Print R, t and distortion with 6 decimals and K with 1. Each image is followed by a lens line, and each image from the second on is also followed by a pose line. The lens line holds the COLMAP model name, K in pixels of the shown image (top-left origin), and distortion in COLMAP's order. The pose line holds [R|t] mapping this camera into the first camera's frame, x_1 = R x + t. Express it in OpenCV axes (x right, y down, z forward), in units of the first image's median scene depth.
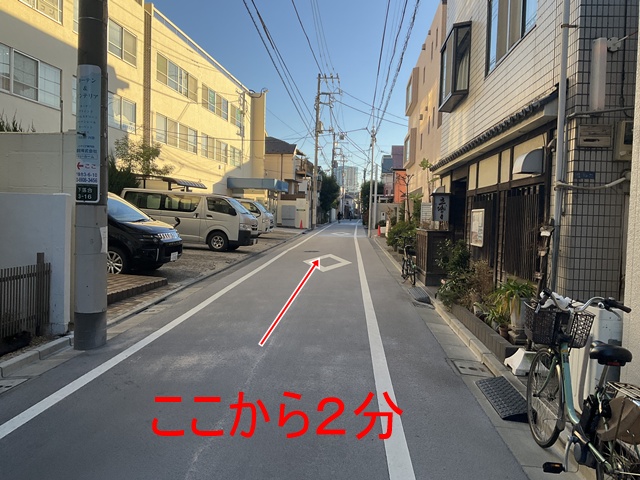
lens RADIAL K [[542.2, 0, 320.0], [0, 542.2, 240.0], [0, 0, 1]] dist [0.002797, 0.000234]
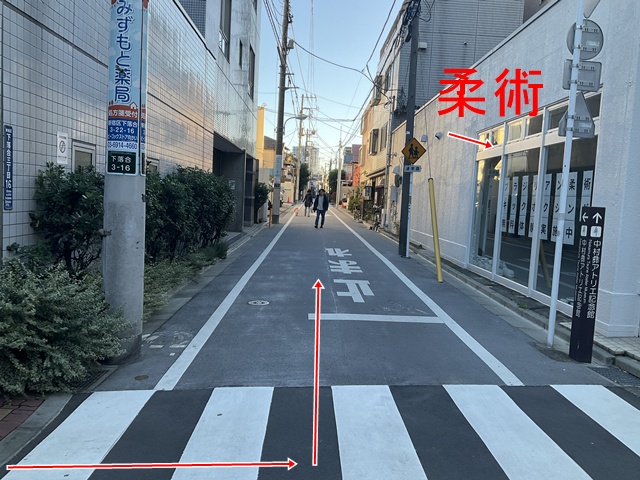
lens RADIAL K [[542.2, 0, 320.0], [0, 542.2, 240.0], [0, 0, 1]] dist [0.002797, 0.000234]
pose [[0.996796, 0.020980, 0.077191, -0.057650], [-0.023793, 0.999079, 0.035708, 0.023694], [-0.076371, -0.037431, 0.996377, -0.433154]]
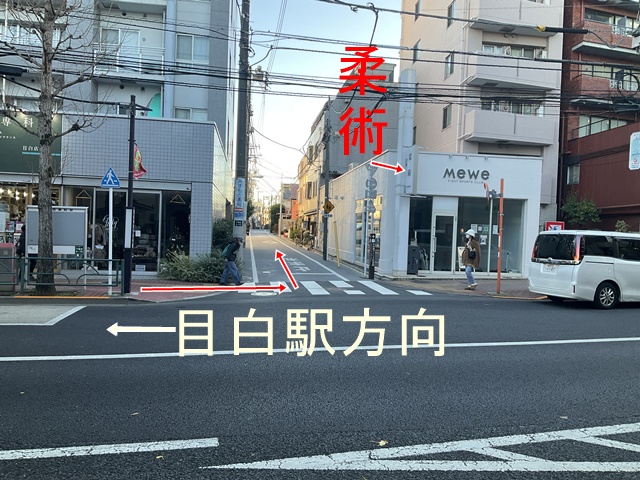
lens RADIAL K [[542.2, 0, 320.0], [0, 542.2, 240.0], [0, 0, 1]] dist [0.002797, 0.000234]
pose [[0.981371, 0.004194, 0.192076, -0.108444], [-0.000276, 0.999791, -0.020419, 0.032799], [-0.192122, 0.019985, 0.981168, -0.723734]]
